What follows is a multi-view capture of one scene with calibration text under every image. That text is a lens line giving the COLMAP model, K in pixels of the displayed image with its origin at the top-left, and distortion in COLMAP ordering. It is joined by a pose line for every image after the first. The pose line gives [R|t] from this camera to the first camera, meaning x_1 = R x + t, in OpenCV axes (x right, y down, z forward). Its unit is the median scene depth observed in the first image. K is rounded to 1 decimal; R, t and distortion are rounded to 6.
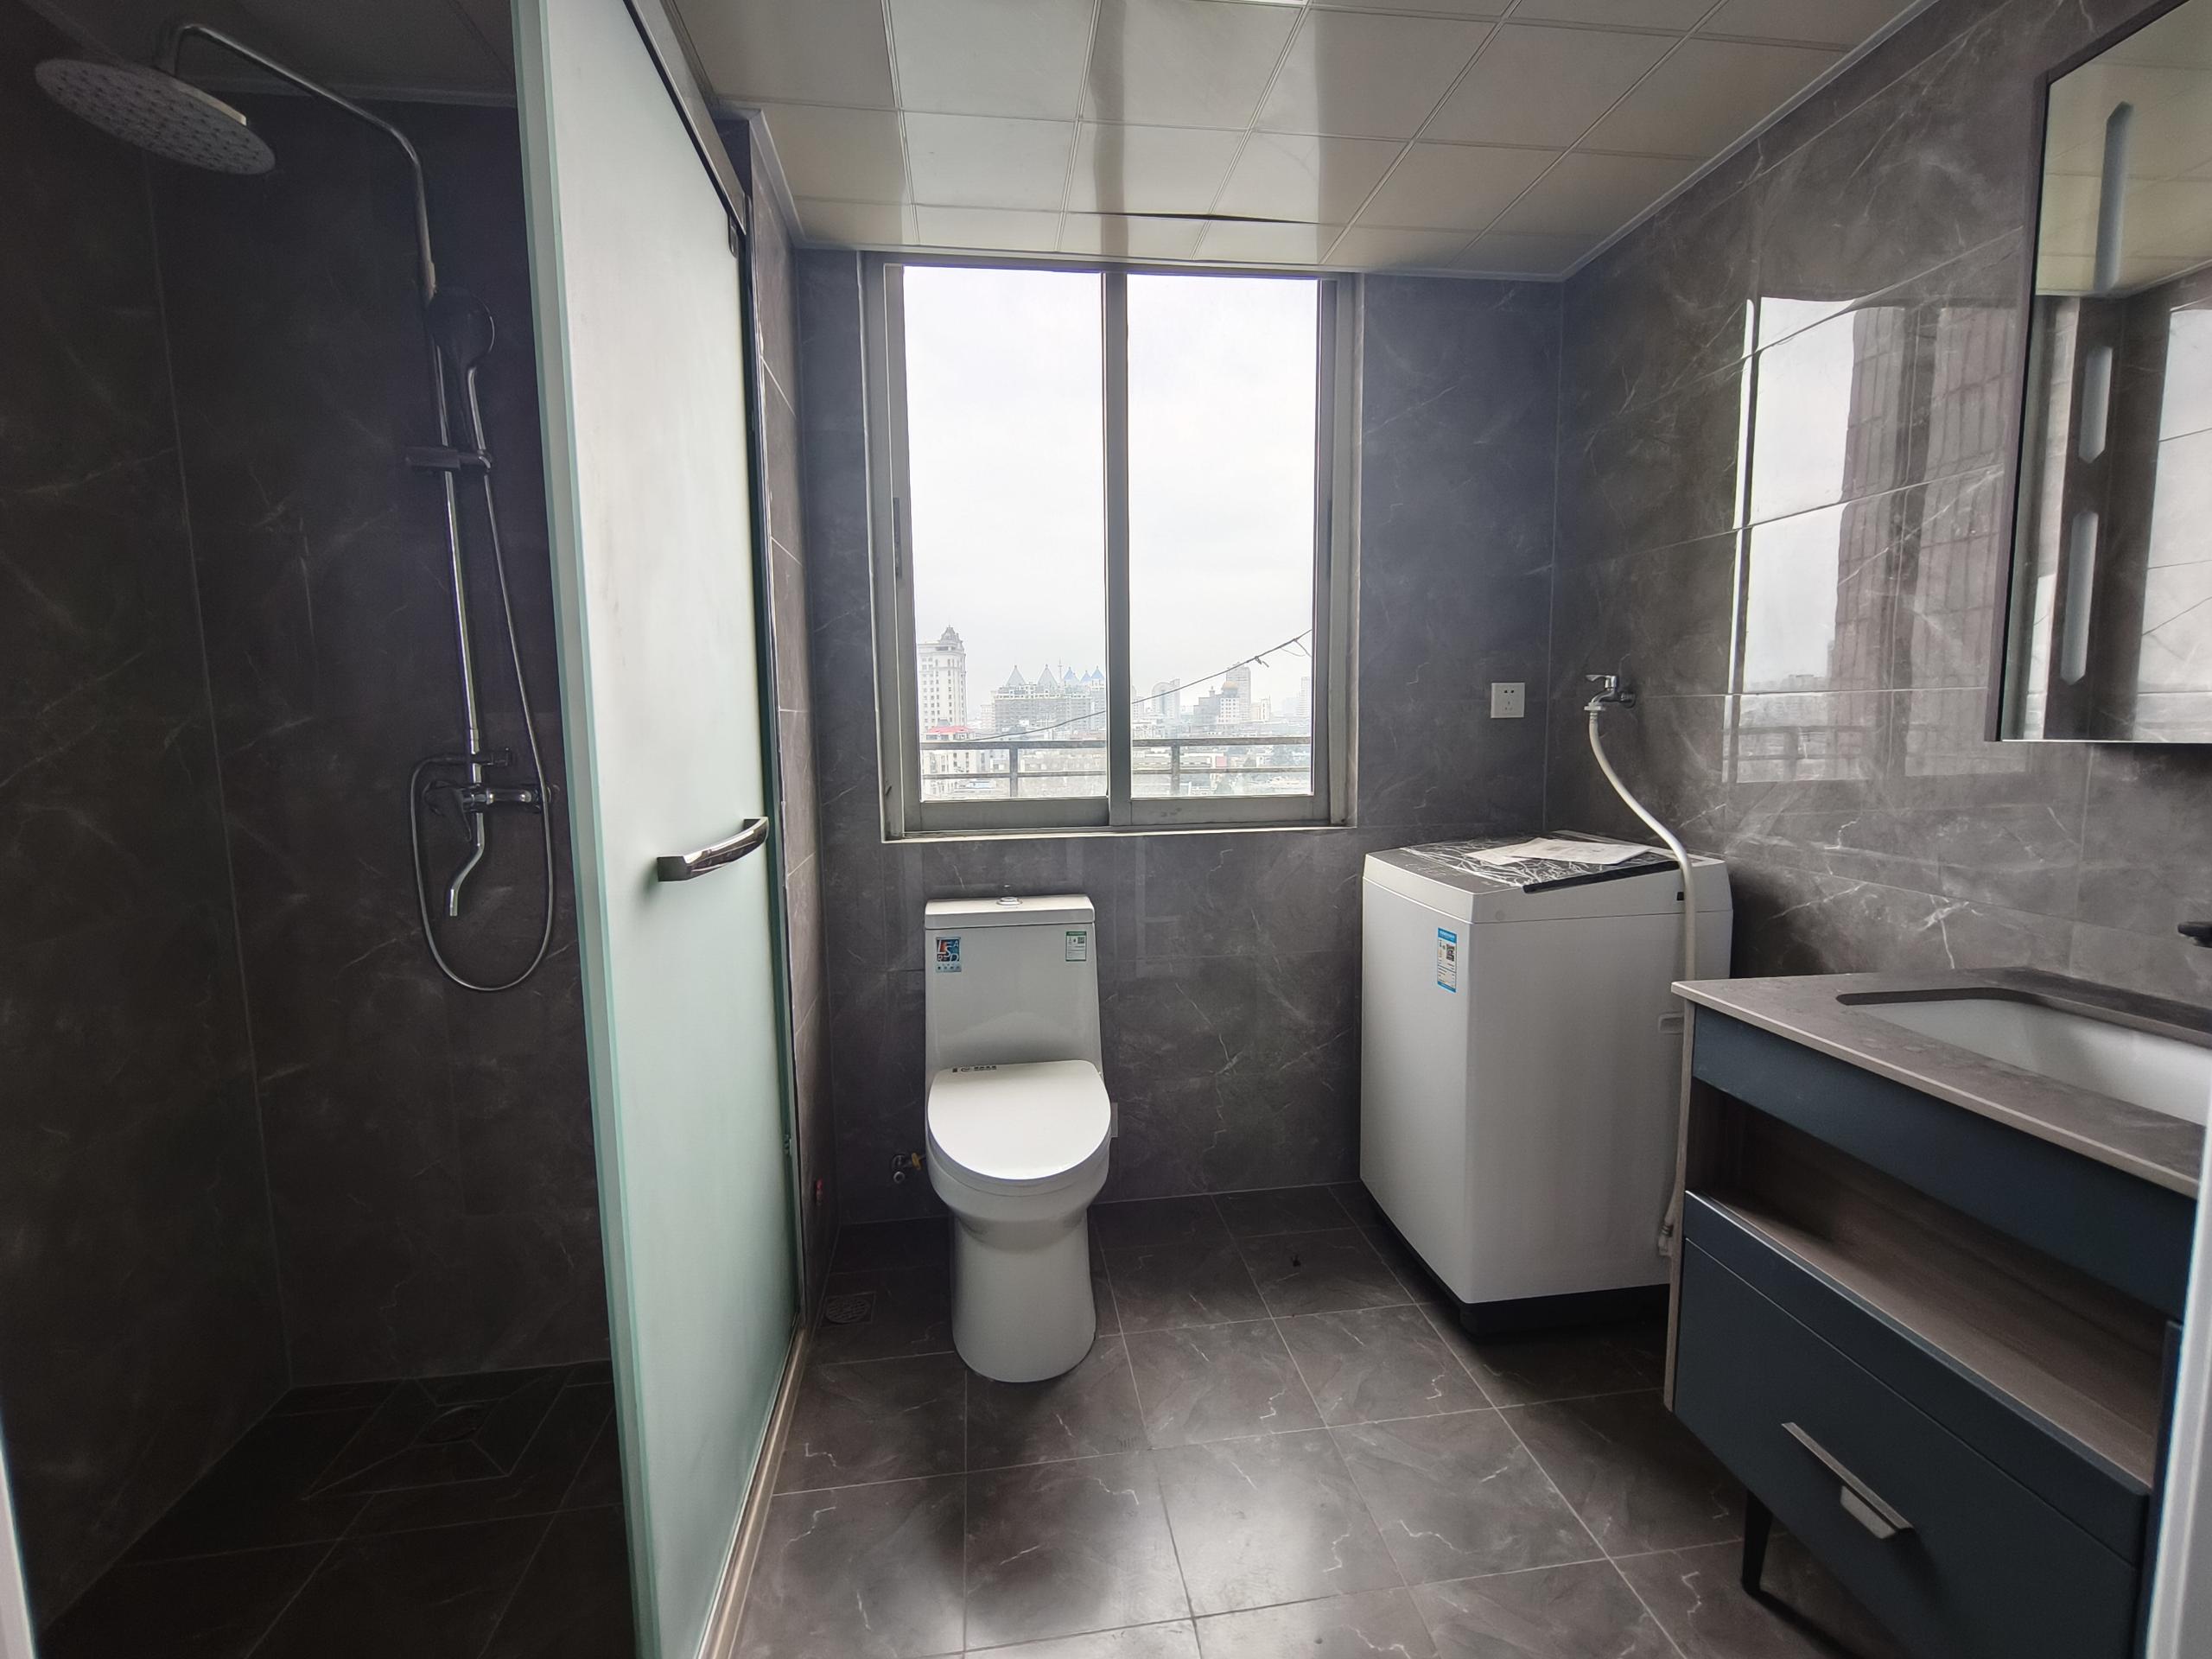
lens RADIAL K [[978.9, 0, 1102.3], [0, 978.9, 820.6], [0, 0, 1]] dist [-0.001443, -0.000018]
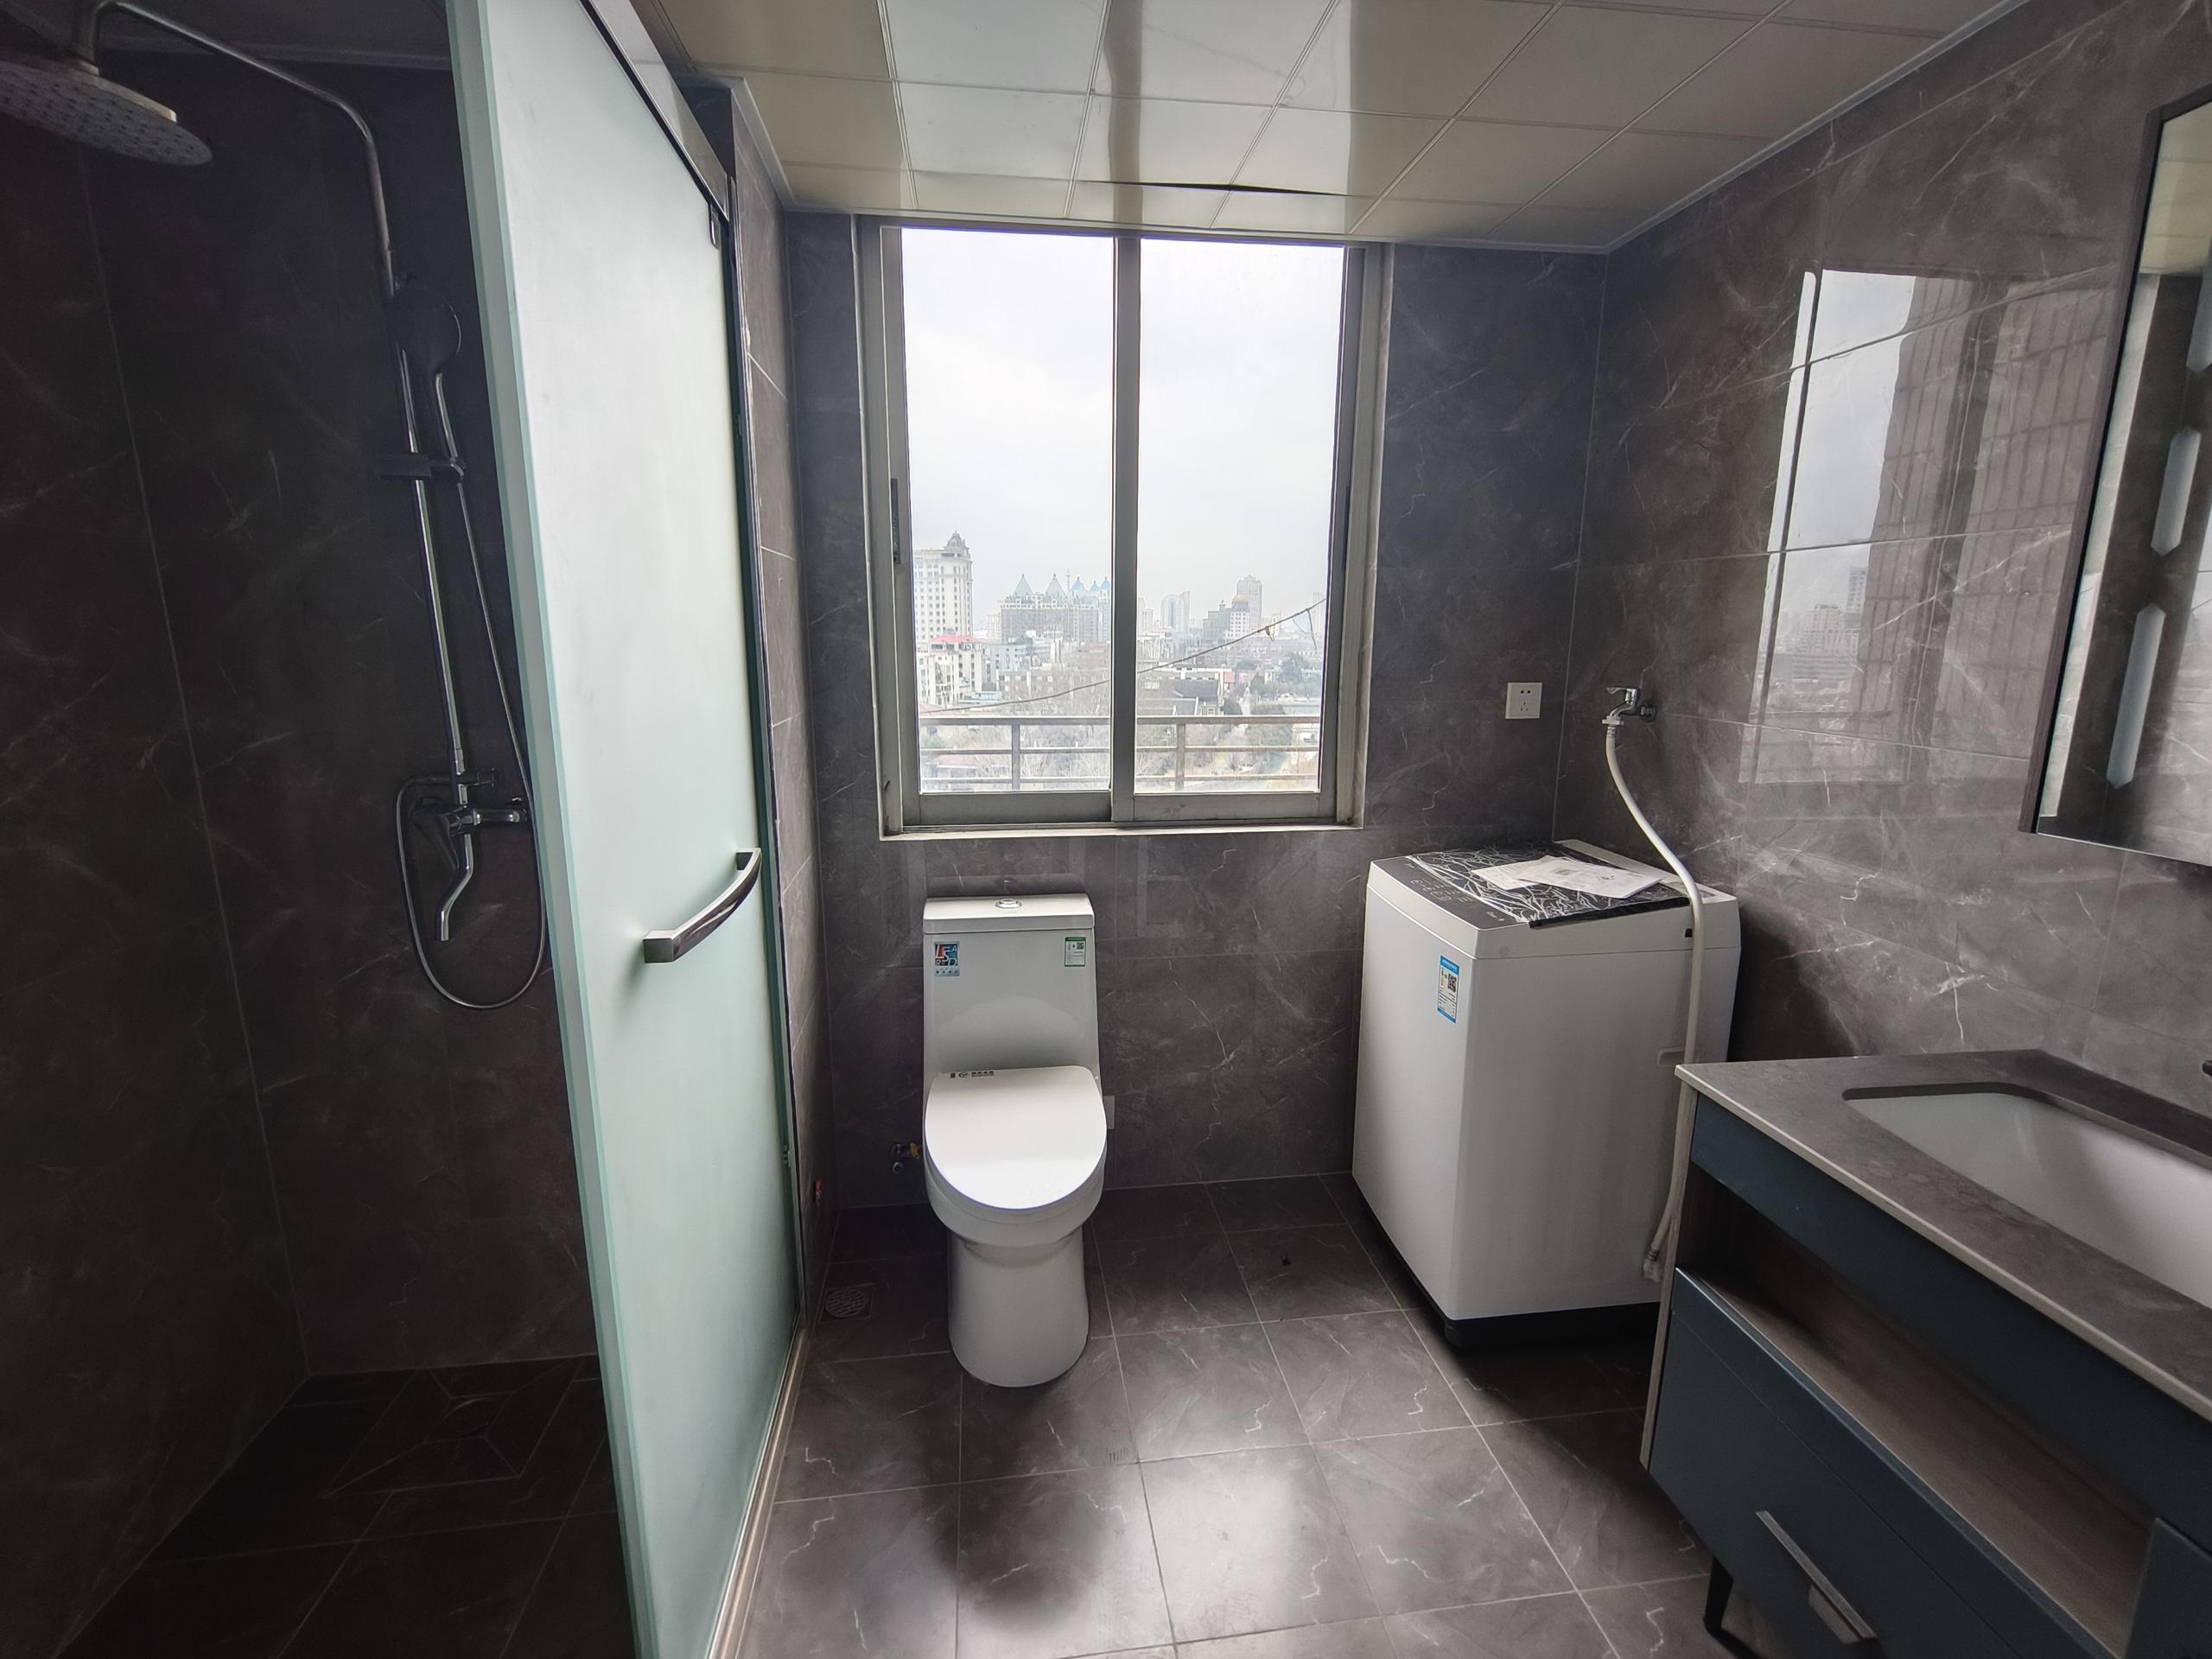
lens RADIAL K [[979.1, 0, 1103.7], [0, 979.1, 817.2], [0, 0, 1]] dist [-0.000505, -0.000144]
pose [[0.999843, 0.017428, -0.003201, 0.003428], [-0.017084, 0.996071, 0.086895, -0.112400], [0.004703, -0.086827, 0.996212, 0.025840]]
